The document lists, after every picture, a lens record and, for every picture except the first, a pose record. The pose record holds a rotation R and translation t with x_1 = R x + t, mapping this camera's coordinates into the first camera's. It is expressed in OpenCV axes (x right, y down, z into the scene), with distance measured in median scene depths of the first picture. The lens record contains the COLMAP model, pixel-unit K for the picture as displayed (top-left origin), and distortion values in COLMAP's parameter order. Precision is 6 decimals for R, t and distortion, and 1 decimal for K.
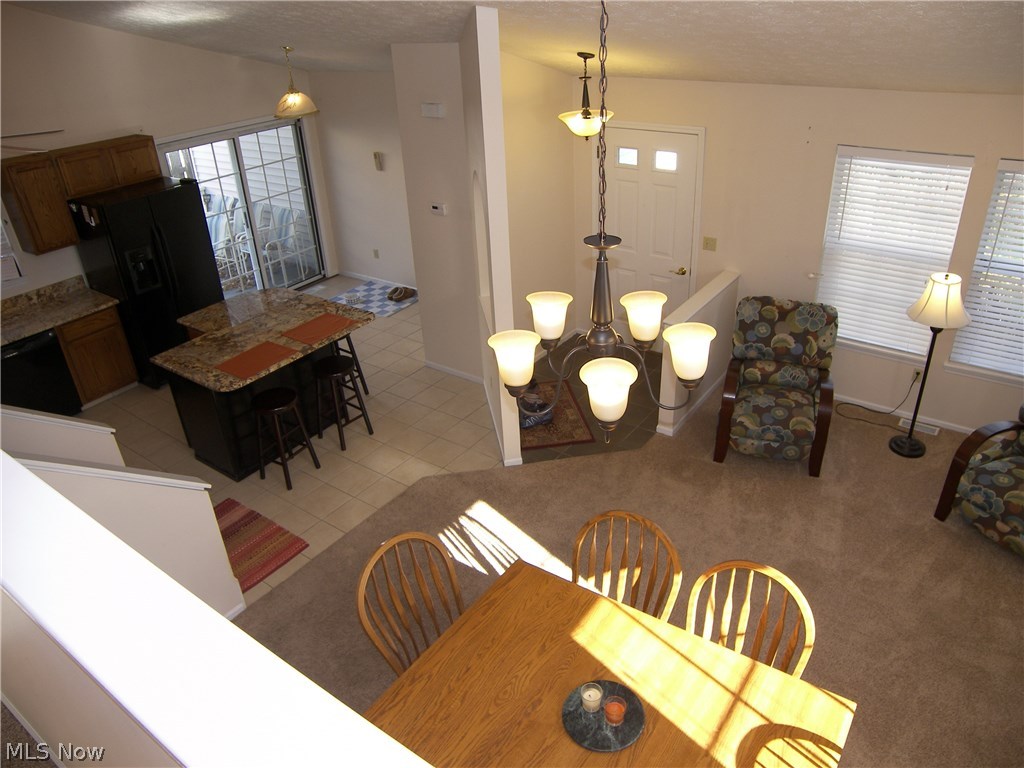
lens RADIAL K [[727.8, 0, 517.4], [0, 727.8, 377.8], [0, 0, 1]] dist [-0.154535, 0.115968]
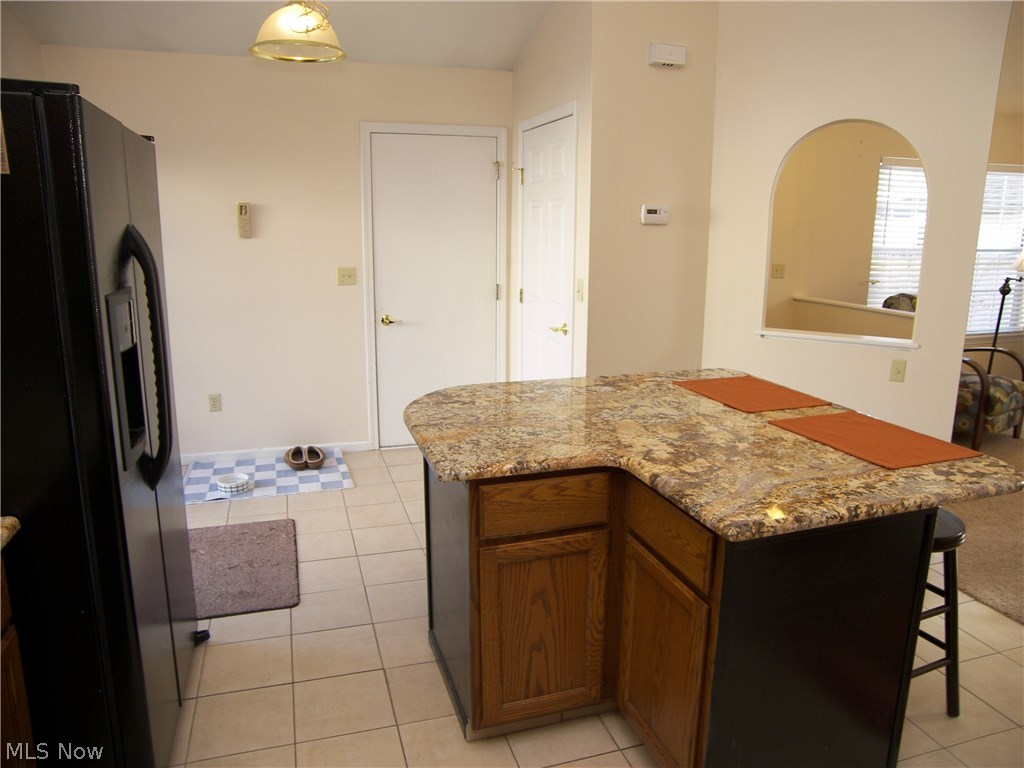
lens RADIAL K [[727.8, 0, 517.4], [0, 727.8, 377.8], [0, 0, 1]] dist [-0.154535, 0.115968]
pose [[0.592898, -0.123944, 0.795682, -0.734046], [0.355249, 0.926997, -0.120313, -0.074060], [-0.722683, 0.353999, 0.593645, 0.810635]]
